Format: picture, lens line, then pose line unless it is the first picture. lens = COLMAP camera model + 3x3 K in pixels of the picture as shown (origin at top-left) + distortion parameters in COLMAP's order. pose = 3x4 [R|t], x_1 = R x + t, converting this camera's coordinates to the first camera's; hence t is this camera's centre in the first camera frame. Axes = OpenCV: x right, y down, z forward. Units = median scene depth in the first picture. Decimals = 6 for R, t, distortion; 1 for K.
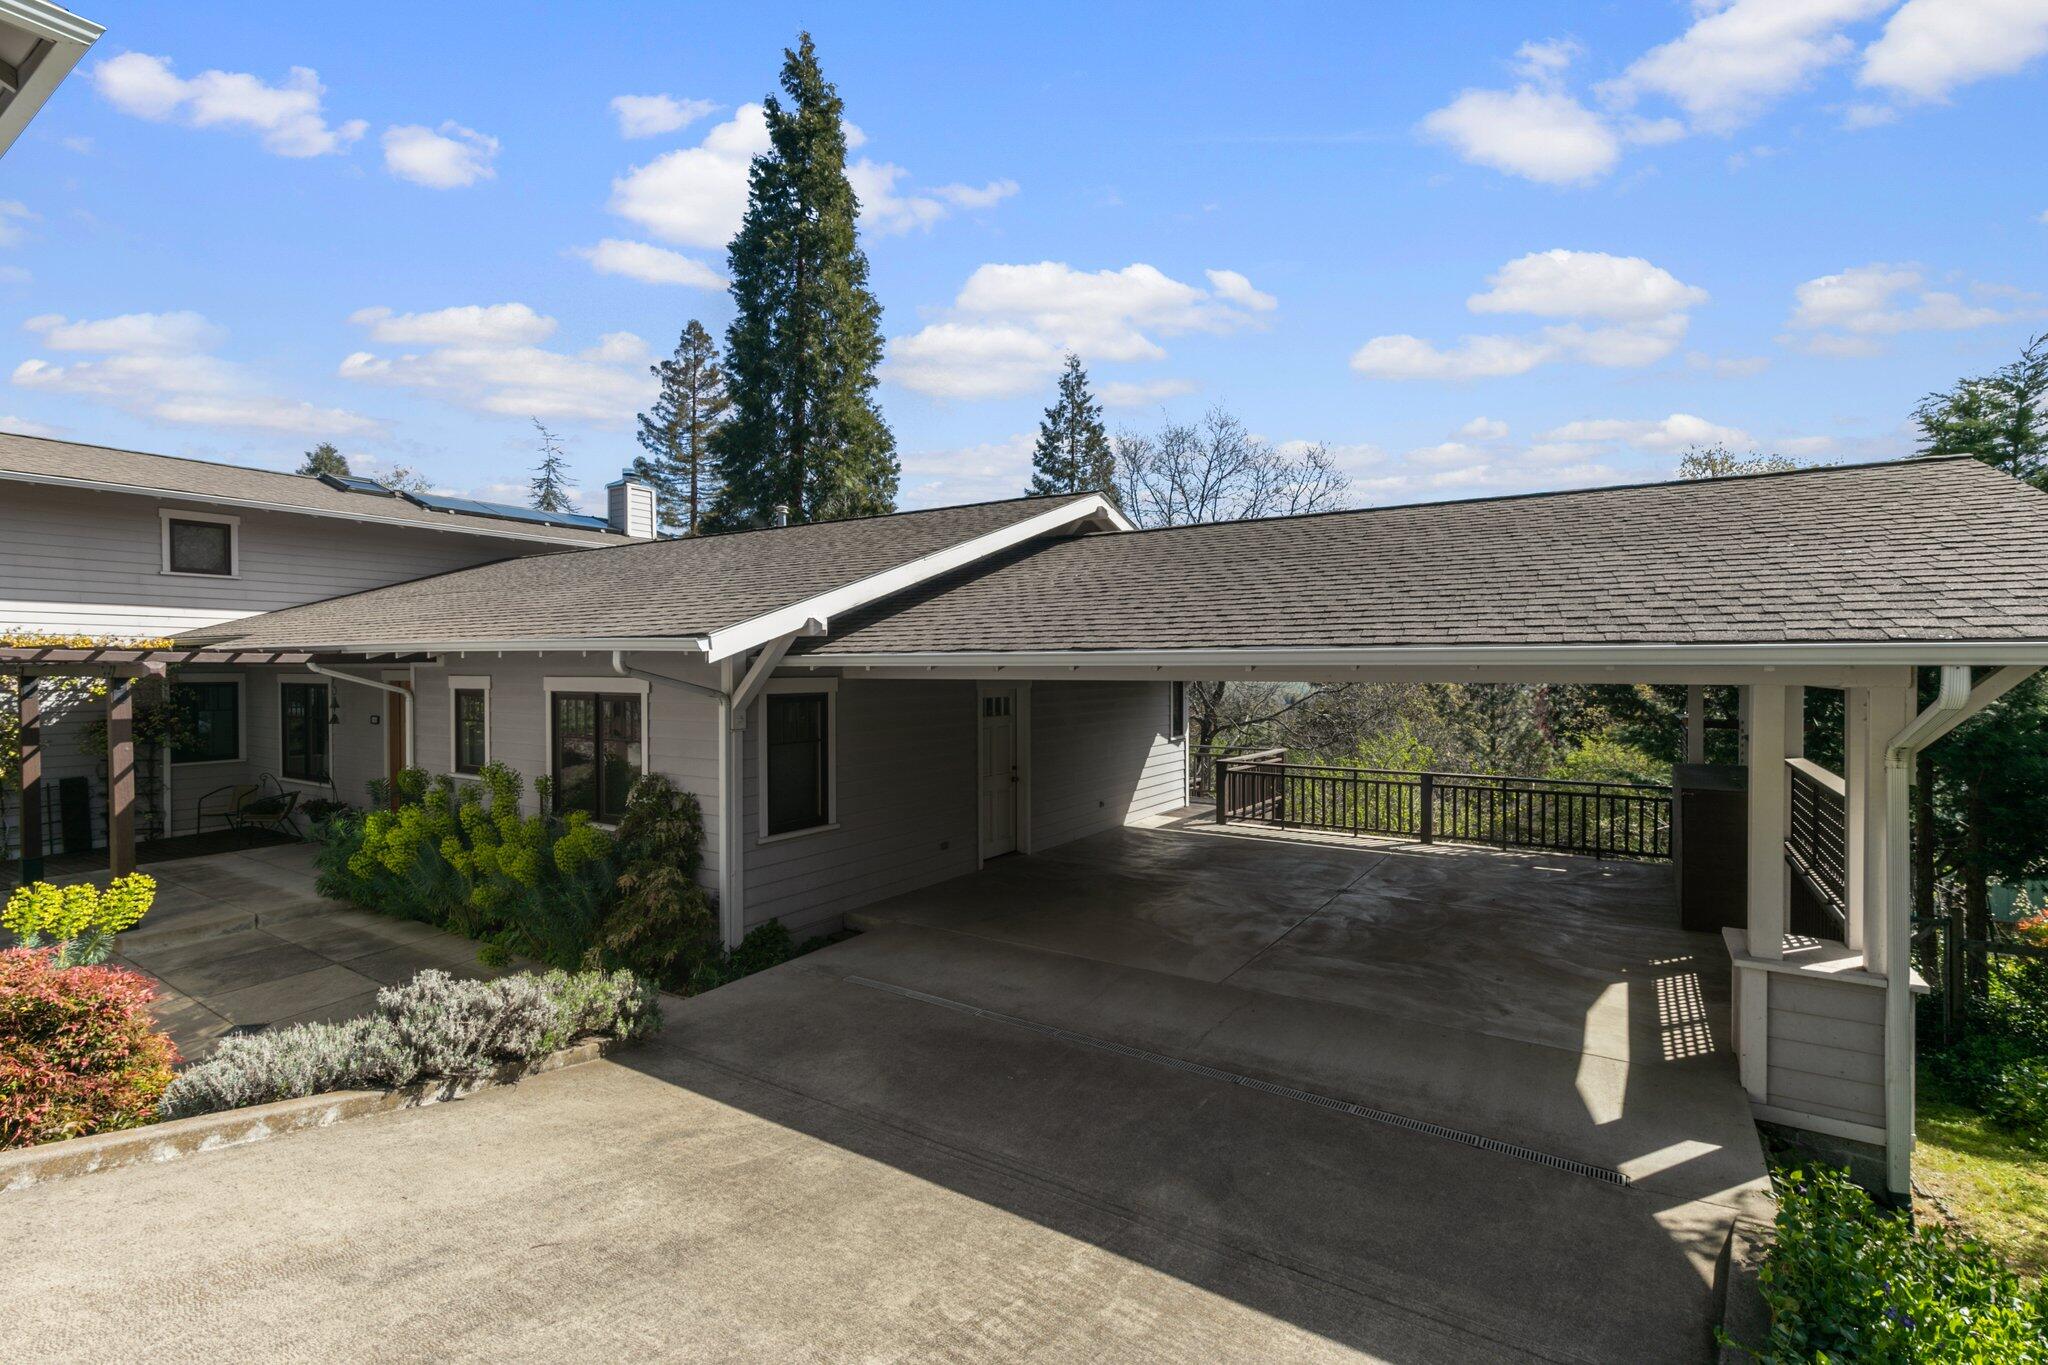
lens RADIAL K [[933.3, 0, 1031.2], [0, 933.3, 673.8], [0, 0, 1]] dist [0.005213, -0.000704]
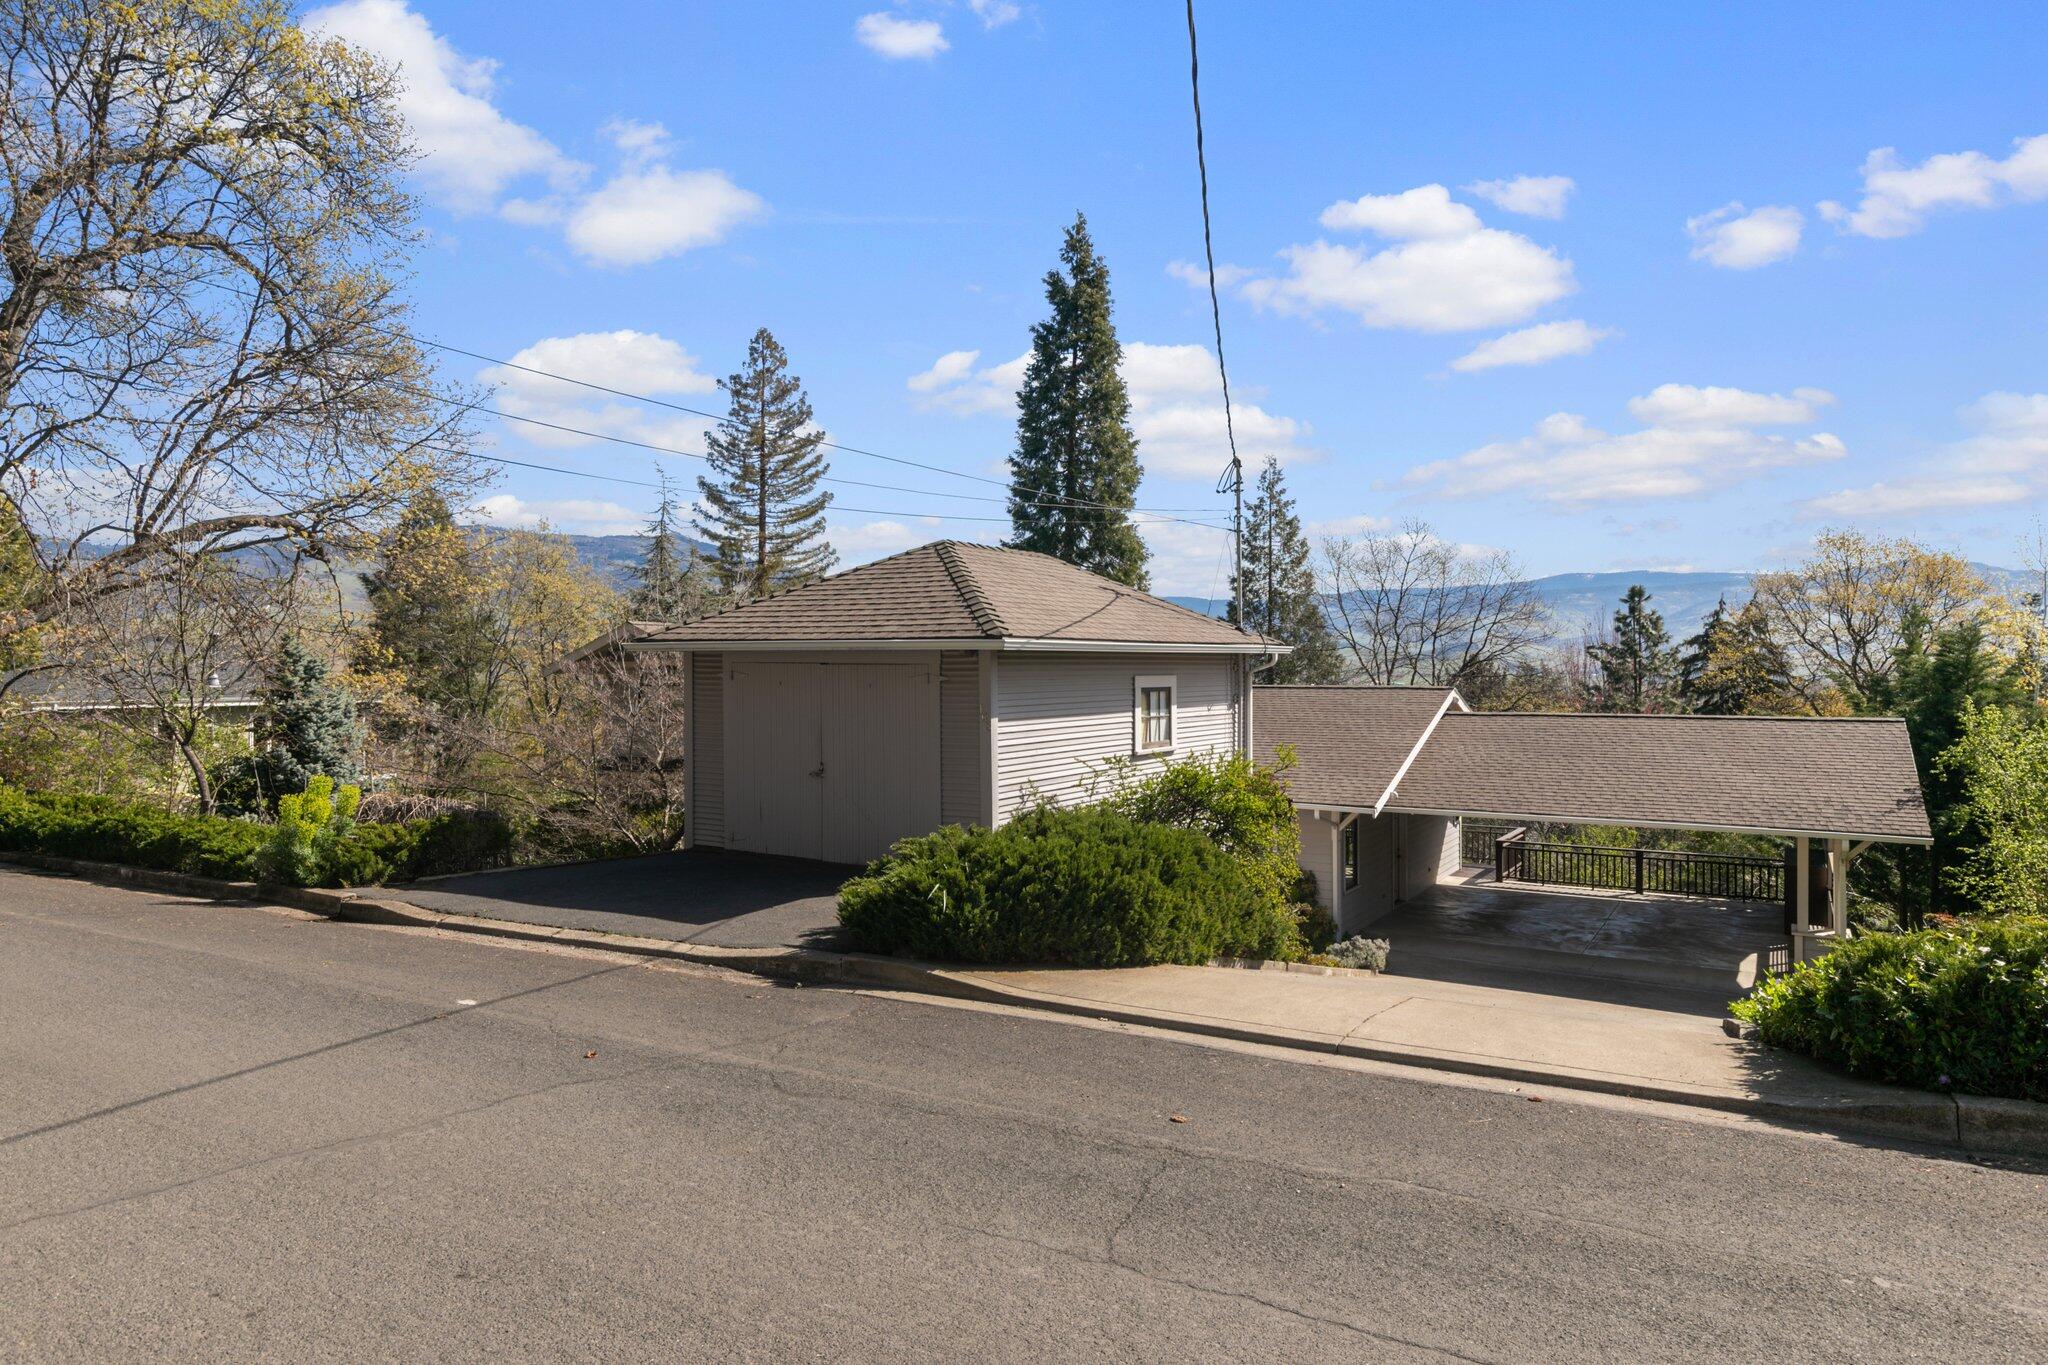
lens RADIAL K [[1233.3, 0, 1018.2], [0, 1233.3, 676.5], [0, 0, 1]] dist [0.006404, 0.000179]
pose [[0.999868, -0.001308, 0.016206, -0.532593], [0.001286, 0.999998, 0.001332, -0.154785], [-0.016208, -0.001311, 0.999868, -0.872327]]
